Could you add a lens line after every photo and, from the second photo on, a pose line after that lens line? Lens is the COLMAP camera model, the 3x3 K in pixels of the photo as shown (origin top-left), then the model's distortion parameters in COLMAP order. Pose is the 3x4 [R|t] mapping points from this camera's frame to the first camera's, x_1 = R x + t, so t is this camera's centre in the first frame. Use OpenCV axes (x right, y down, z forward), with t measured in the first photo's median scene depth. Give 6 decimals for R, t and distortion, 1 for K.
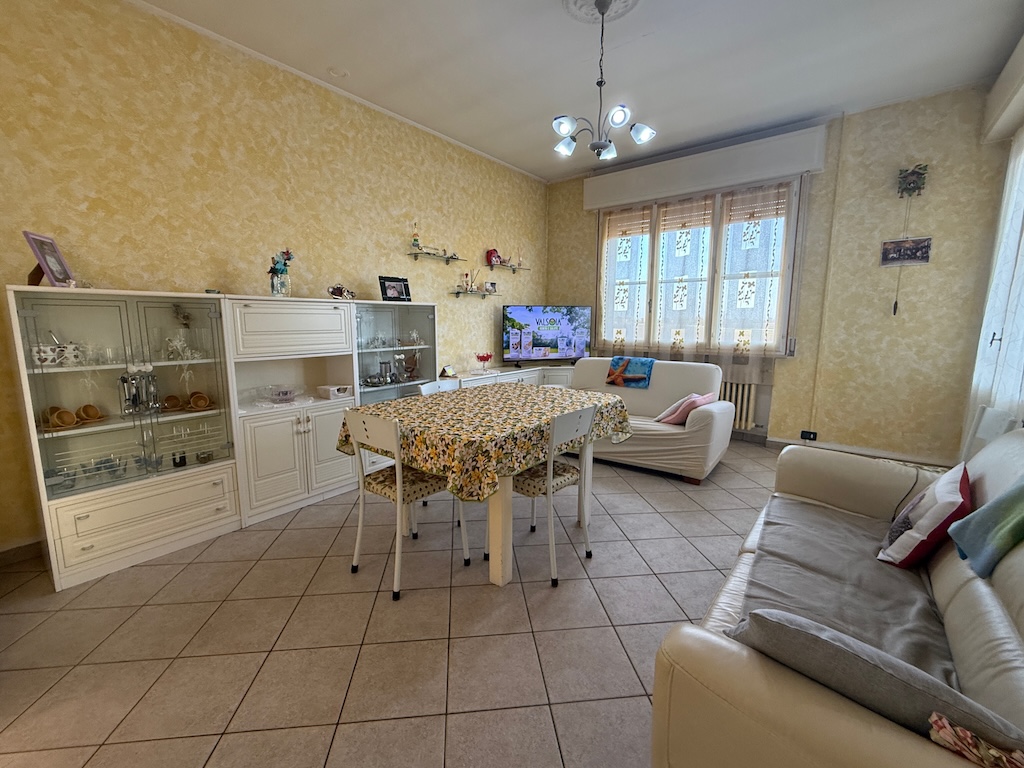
lens RADIAL K [[427.1, 0, 504.8], [0, 427.1, 383.9], [0, 0, 1]] dist [-0.004058, 0.000565]
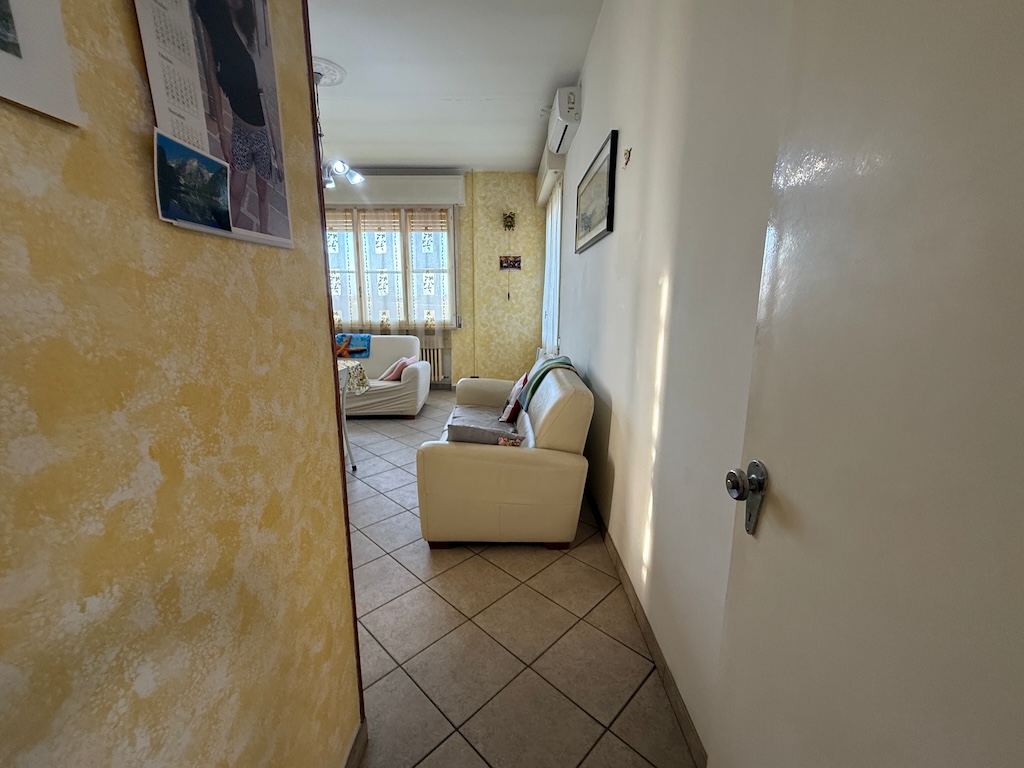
lens RADIAL K [[427.1, 0, 504.8], [0, 427.1, 383.9], [0, 0, 1]] dist [-0.004058, 0.000565]
pose [[0.775013, -0.122675, 0.619924, -0.167561], [0.090467, 0.992411, 0.083286, 0.020703], [-0.625437, -0.008465, 0.780229, -0.284327]]
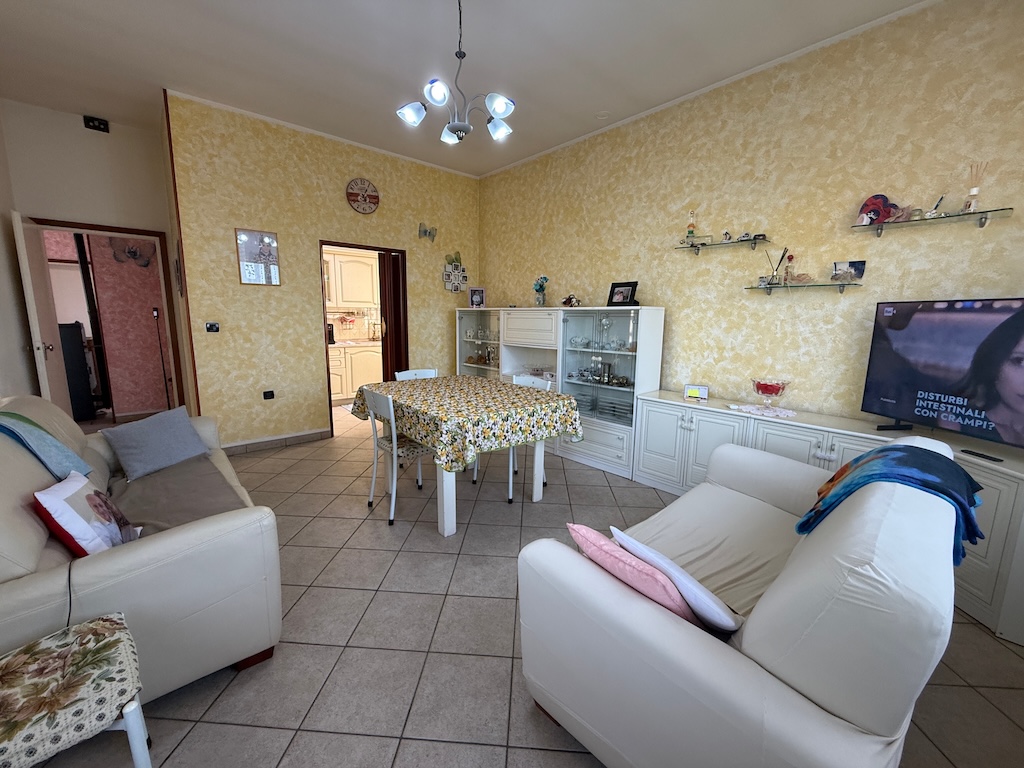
lens RADIAL K [[409.4, 0, 500.8], [0, 409.4, 383.7], [0, 0, 1]] dist [-0.001149, 0.000150]
pose [[-0.170297, 0.157460, -0.972731, 0.726355], [-0.158689, 0.969883, 0.184781, -0.139779], [0.972531, 0.185830, -0.140181, 0.836818]]
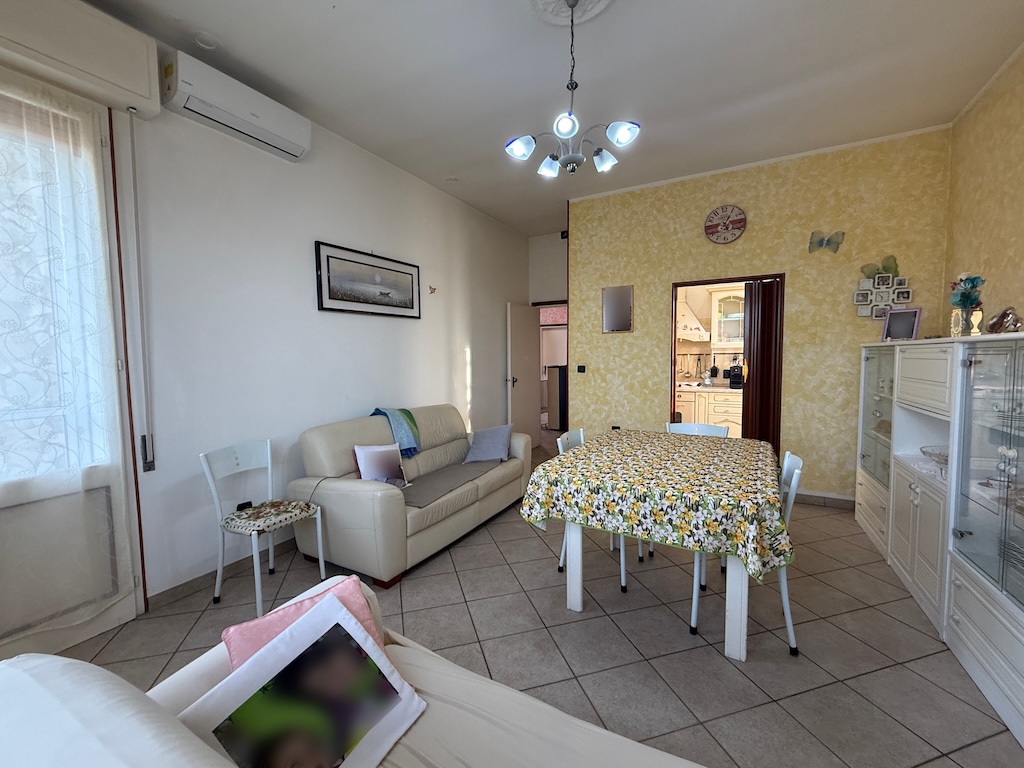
lens RADIAL K [[425.1, 0, 512.0], [0, 425.1, 384.0], [0, 0, 1]] dist [-0.000923, 0.000020]
pose [[-0.982123, 0.021586, -0.186997, 0.322804], [-0.018311, 0.977737, 0.209036, -0.199345], [0.187346, 0.208723, -0.959863, 1.198732]]
